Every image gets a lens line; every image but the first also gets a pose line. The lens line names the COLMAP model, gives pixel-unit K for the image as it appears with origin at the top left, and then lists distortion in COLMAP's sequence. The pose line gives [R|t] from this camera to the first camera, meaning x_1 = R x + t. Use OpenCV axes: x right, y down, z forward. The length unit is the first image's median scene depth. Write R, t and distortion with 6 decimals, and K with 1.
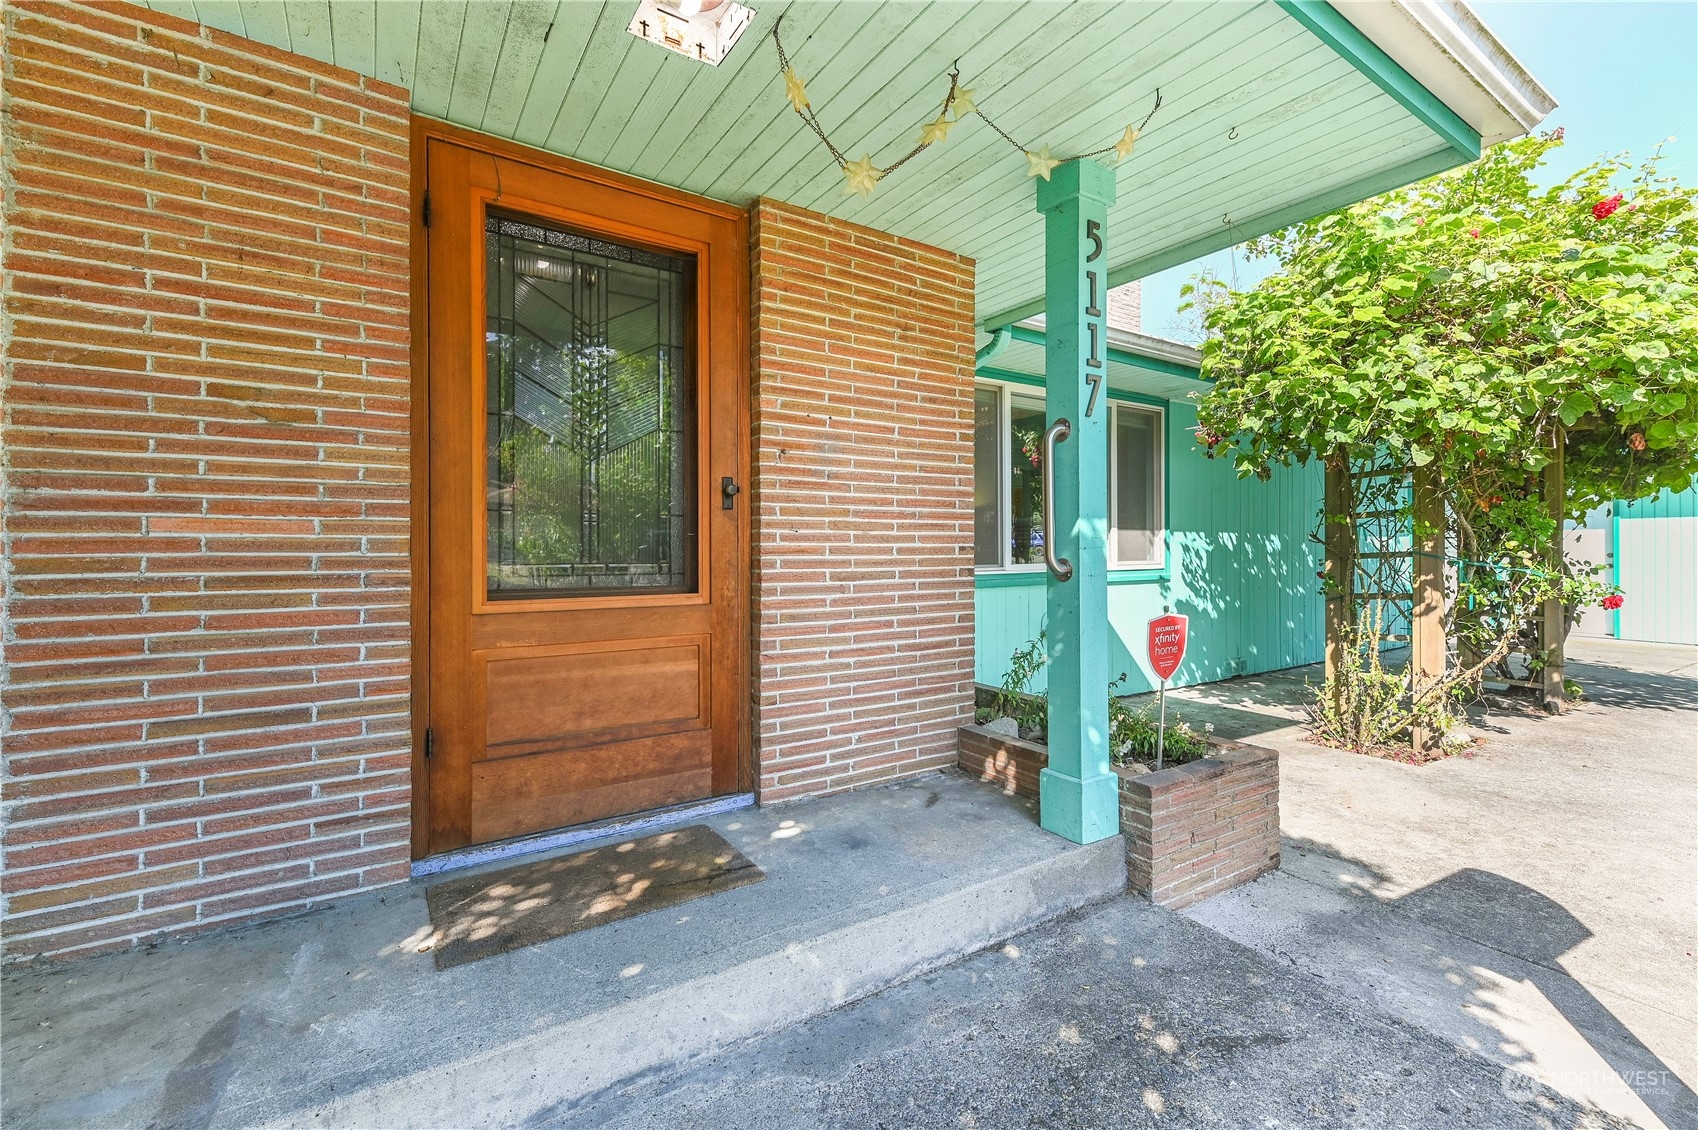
lens RADIAL K [[688.8, 0, 858.4], [0, 688.8, 557.3], [0, 0, 1]] dist [0.002523, 0.000078]
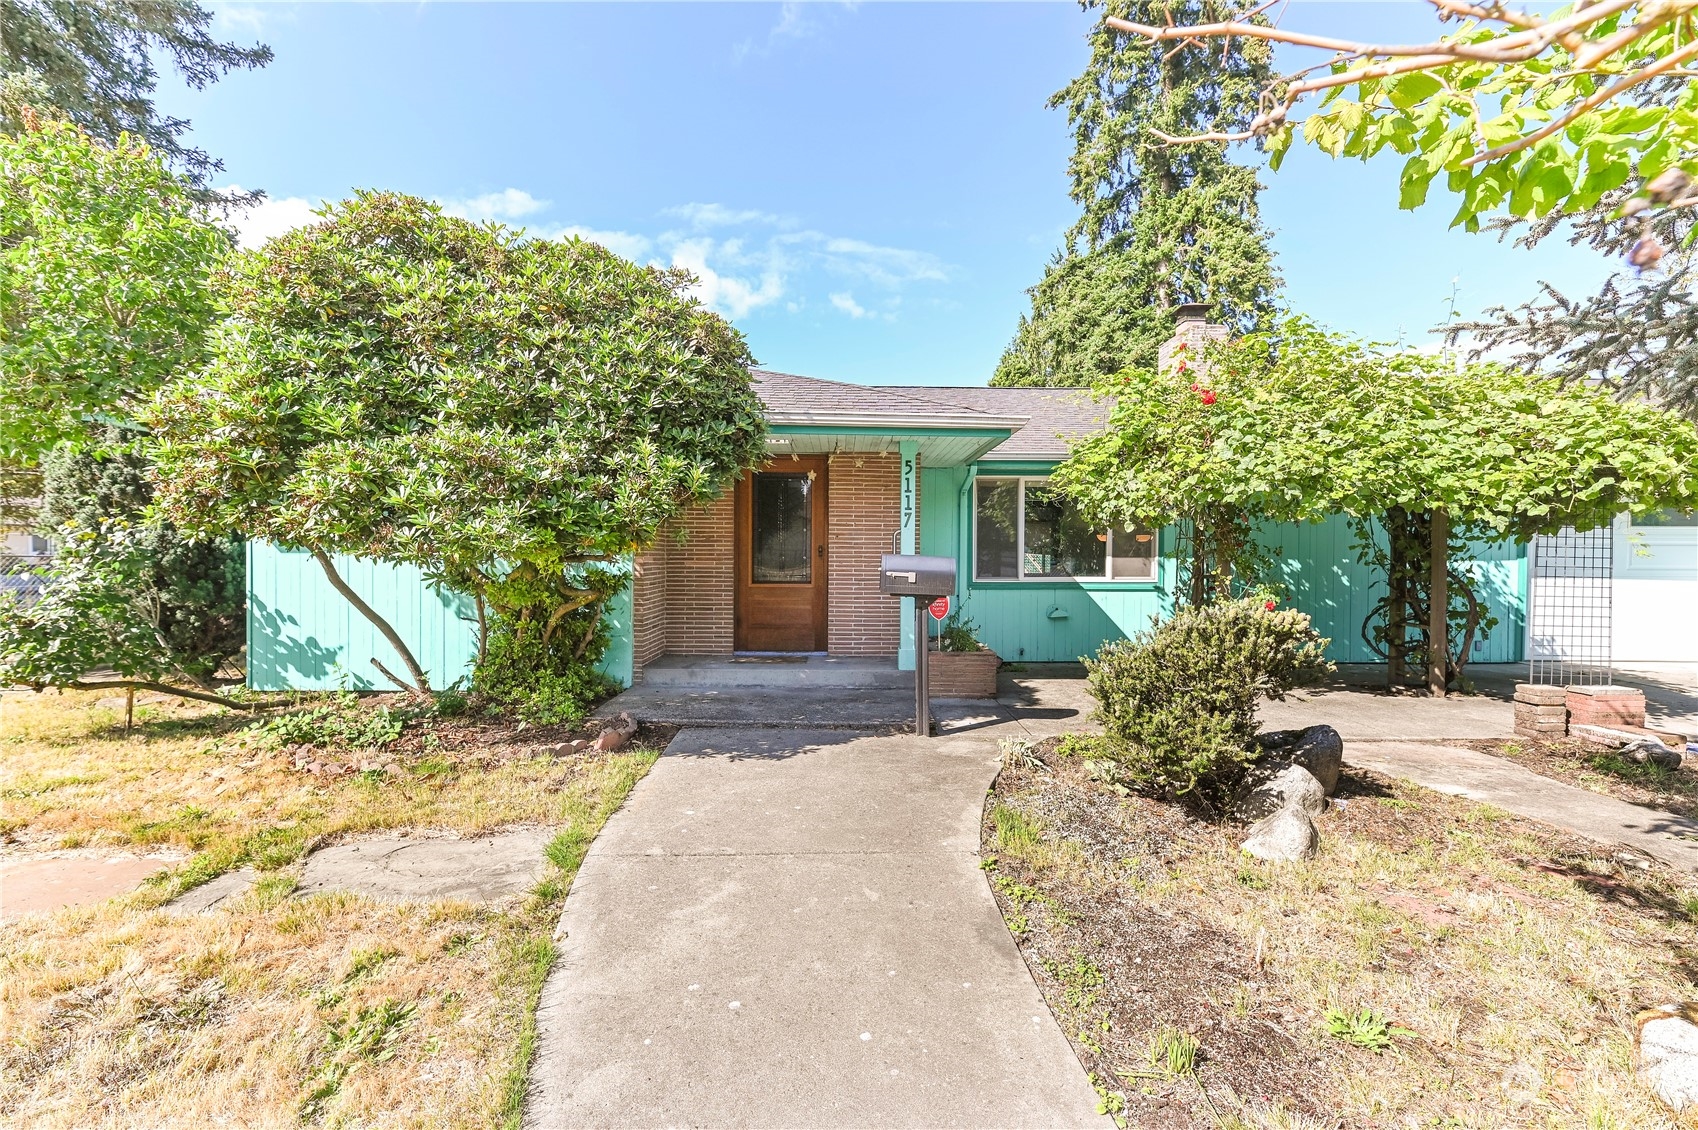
lens RADIAL K [[688.8, 0, 845.9], [0, 688.8, 562.5], [0, 0, 1]] dist [0.002523, 0.000078]
pose [[0.809398, 0.014363, -0.587085, 1.658559], [-0.010137, 0.999894, 0.010487, -0.074351], [0.587173, -0.002537, 0.809457, -1.360644]]
